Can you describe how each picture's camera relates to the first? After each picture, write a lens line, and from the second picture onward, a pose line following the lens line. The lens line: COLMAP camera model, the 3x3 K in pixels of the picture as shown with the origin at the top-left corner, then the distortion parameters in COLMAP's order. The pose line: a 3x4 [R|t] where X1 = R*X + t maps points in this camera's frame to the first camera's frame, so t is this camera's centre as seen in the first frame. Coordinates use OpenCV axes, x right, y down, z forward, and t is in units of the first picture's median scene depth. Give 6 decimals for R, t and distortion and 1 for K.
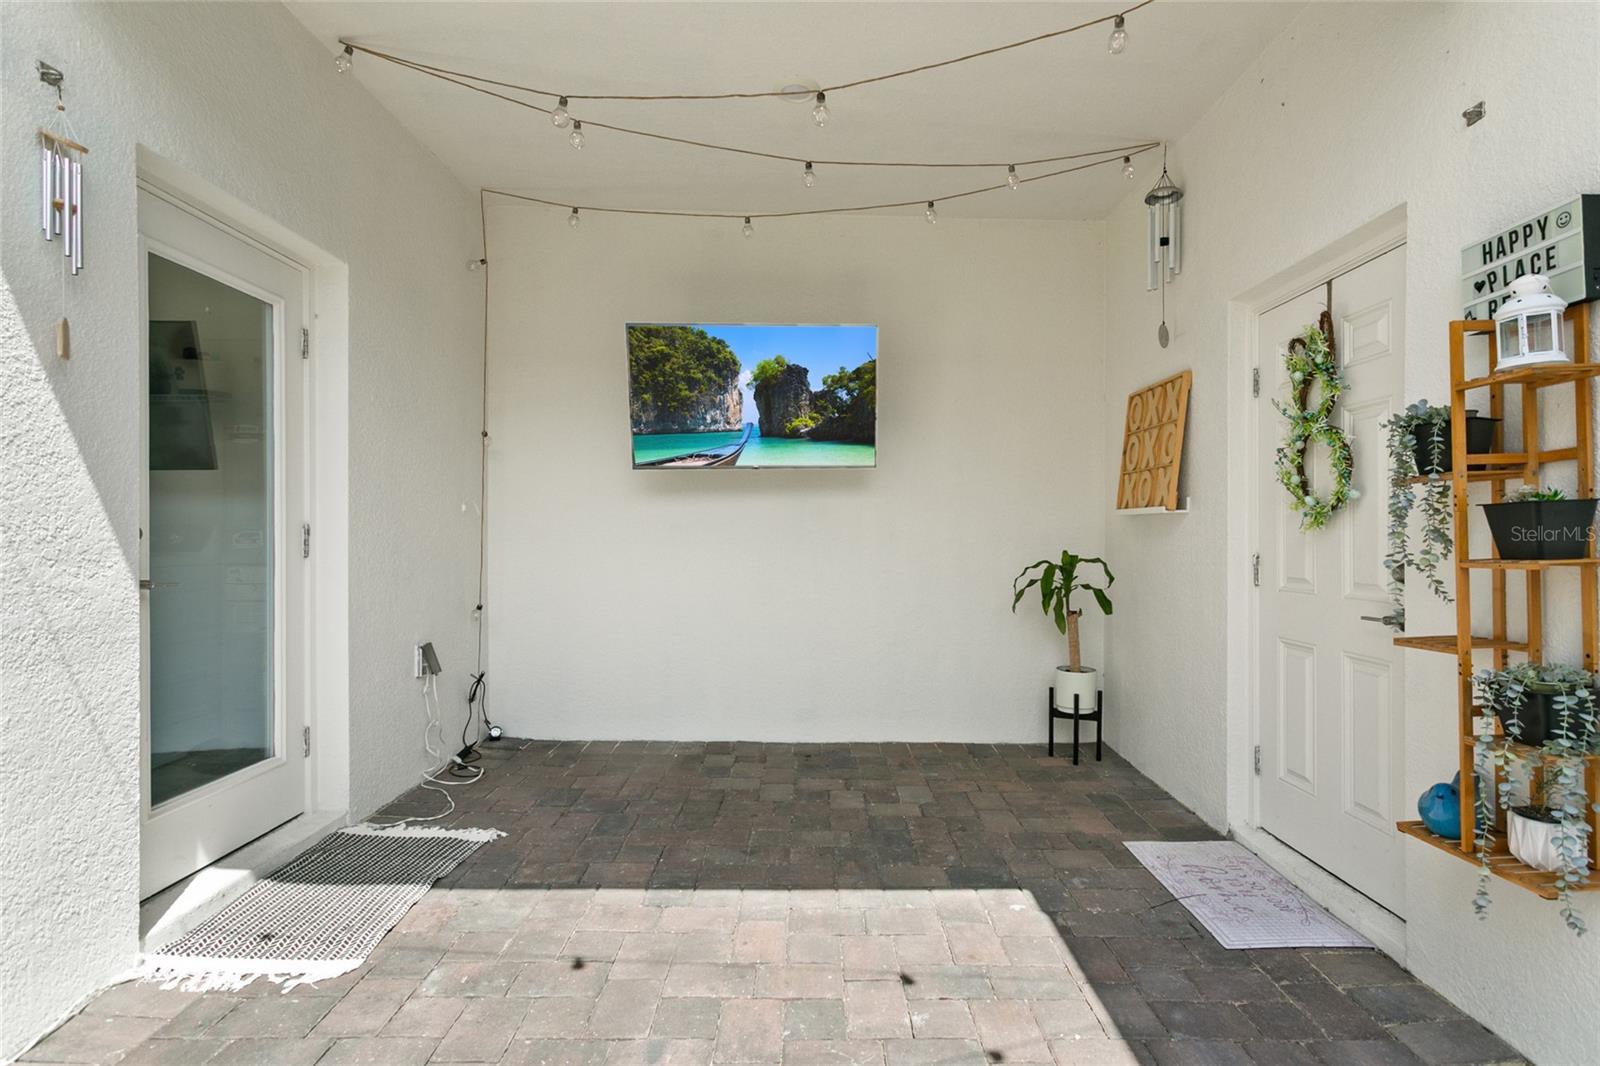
lens RADIAL K [[755.8, 0, 808.2], [0, 755.8, 527.6], [0, 0, 1]] dist [0.003916, 0.001240]
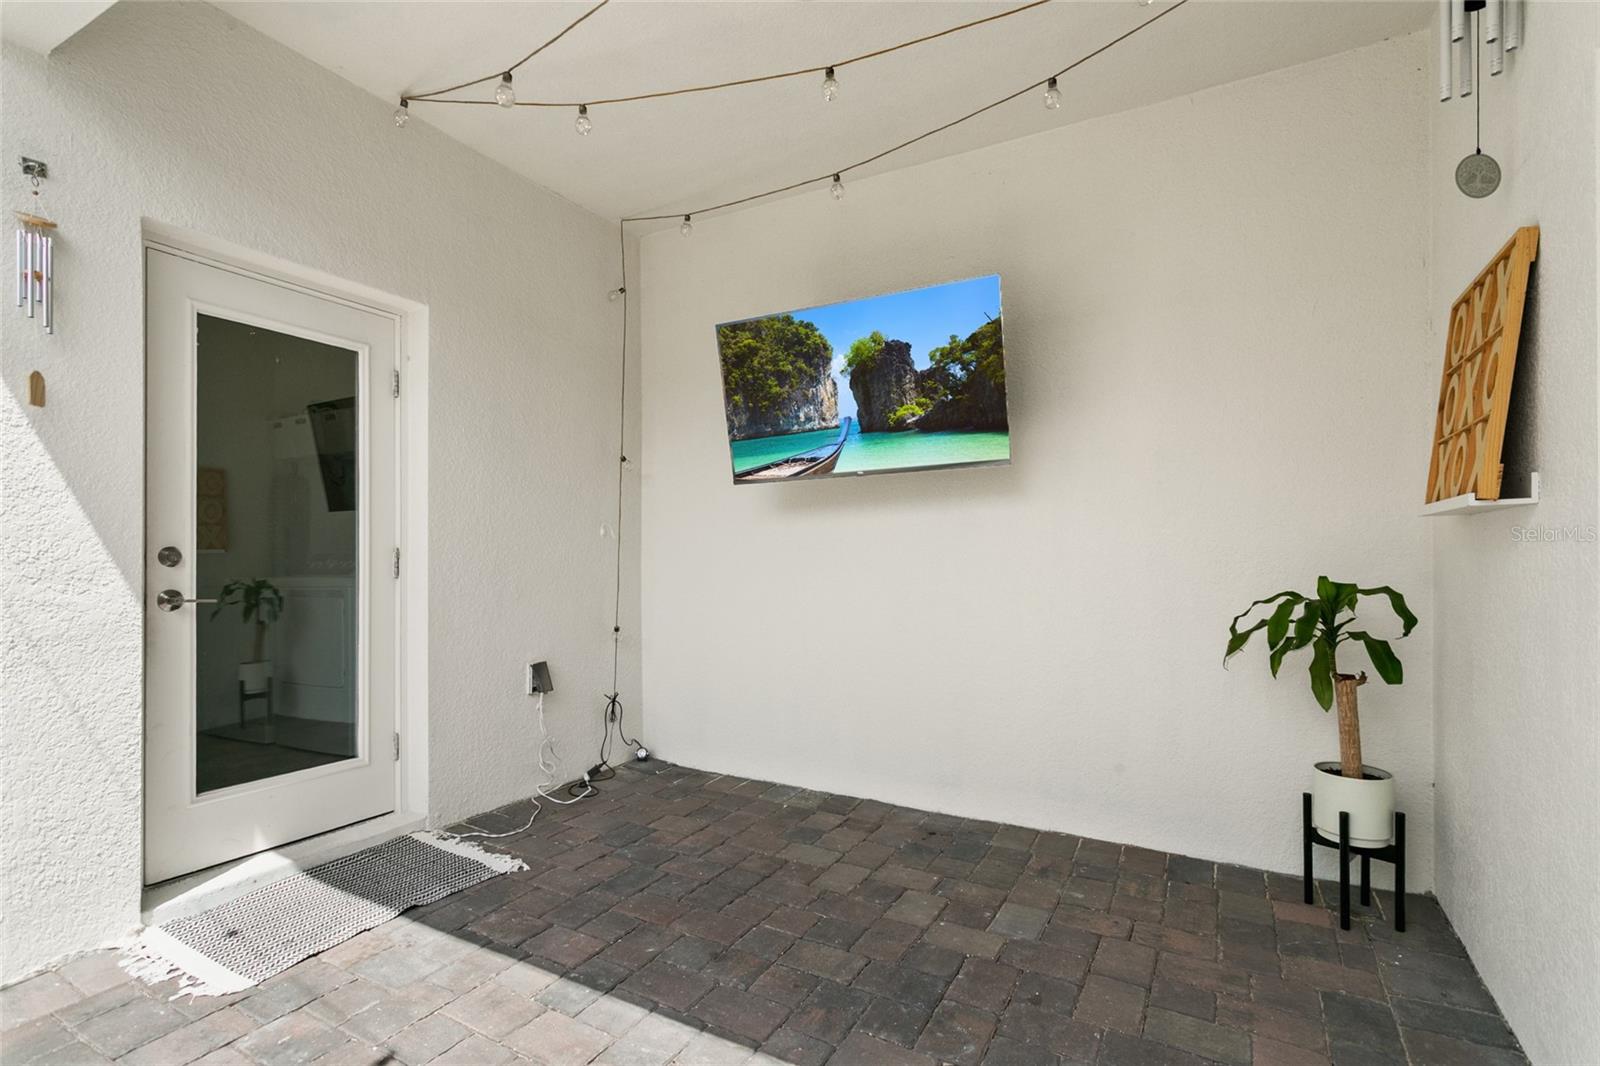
lens RADIAL K [[755.8, 0, 808.2], [0, 755.8, 527.6], [0, 0, 1]] dist [0.003916, 0.001240]
pose [[0.870055, -0.017225, -0.492654, 0.295878], [0.008476, 0.999764, -0.019986, -0.001223], [0.492882, 0.013214, 0.869996, 0.261557]]
